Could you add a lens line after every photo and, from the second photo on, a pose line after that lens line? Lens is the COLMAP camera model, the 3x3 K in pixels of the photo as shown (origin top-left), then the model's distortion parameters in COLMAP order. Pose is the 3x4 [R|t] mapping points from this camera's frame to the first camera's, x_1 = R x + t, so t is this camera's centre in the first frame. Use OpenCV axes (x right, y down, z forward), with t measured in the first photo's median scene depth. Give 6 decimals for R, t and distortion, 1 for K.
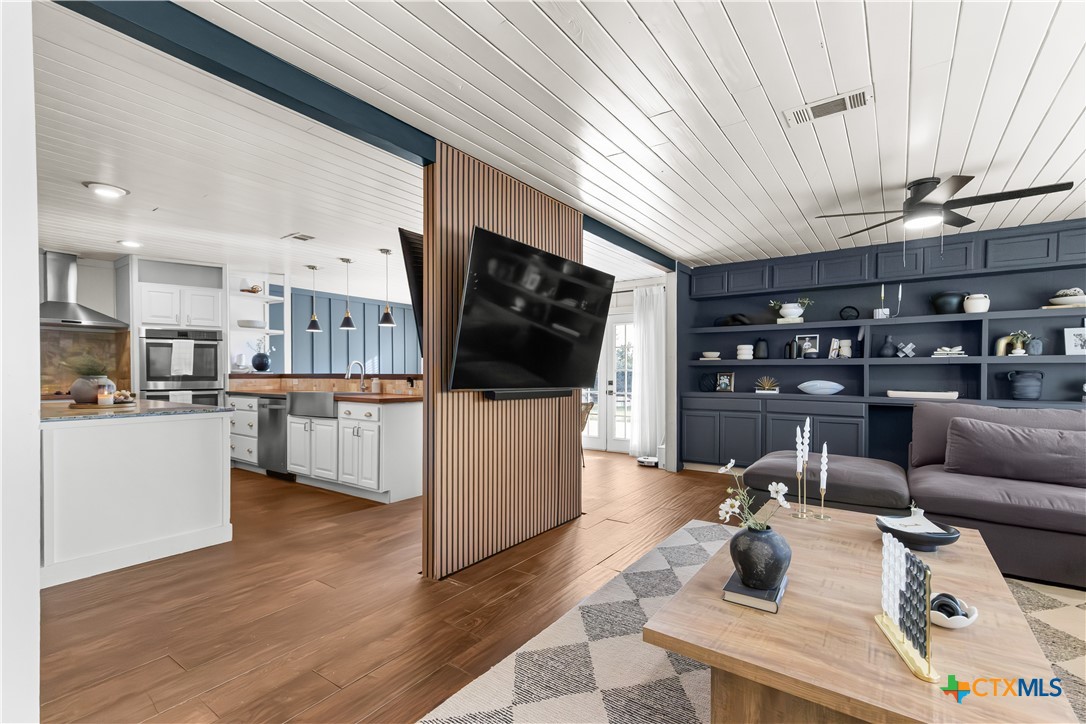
lens RADIAL K [[492.1, 0, 538.3], [0, 492.1, 377.9], [0, 0, 1]] dist [0.034716, -0.001812]
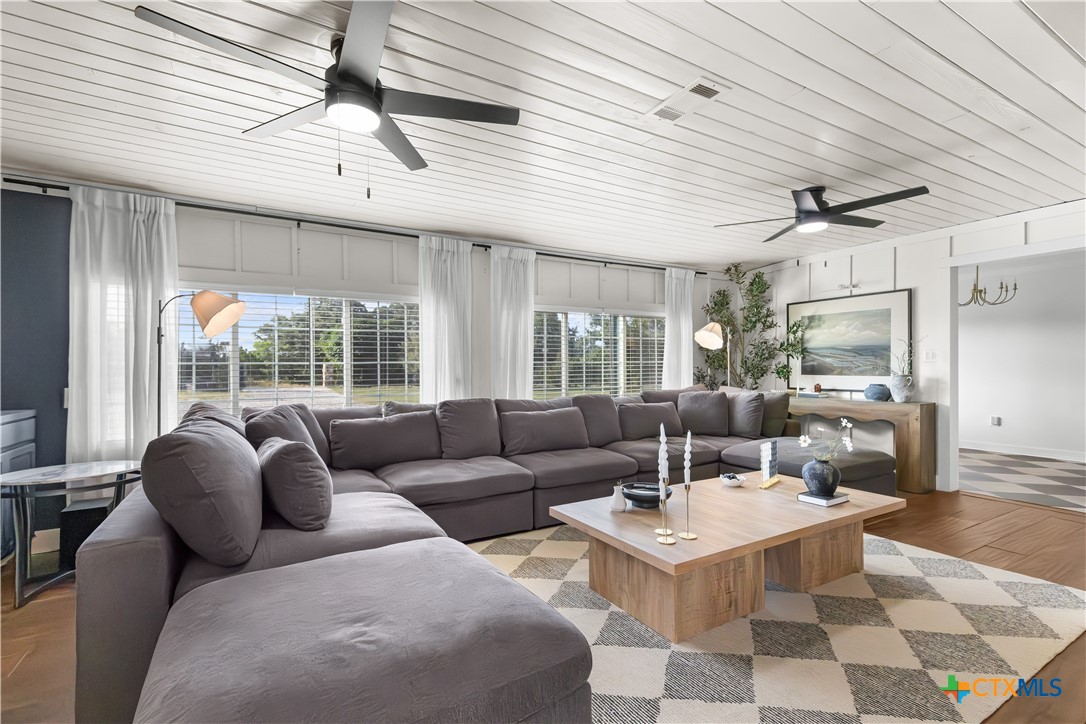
lens RADIAL K [[492.1, 0, 534.7], [0, 492.1, 368.3], [0, 0, 1]] dist [0.034716, -0.001812]
pose [[-0.918444, 0.000602, 0.395551, 0.232246], [0.004739, 0.999944, 0.009482, -0.011884], [-0.395523, 0.010583, -0.918395, 1.024796]]
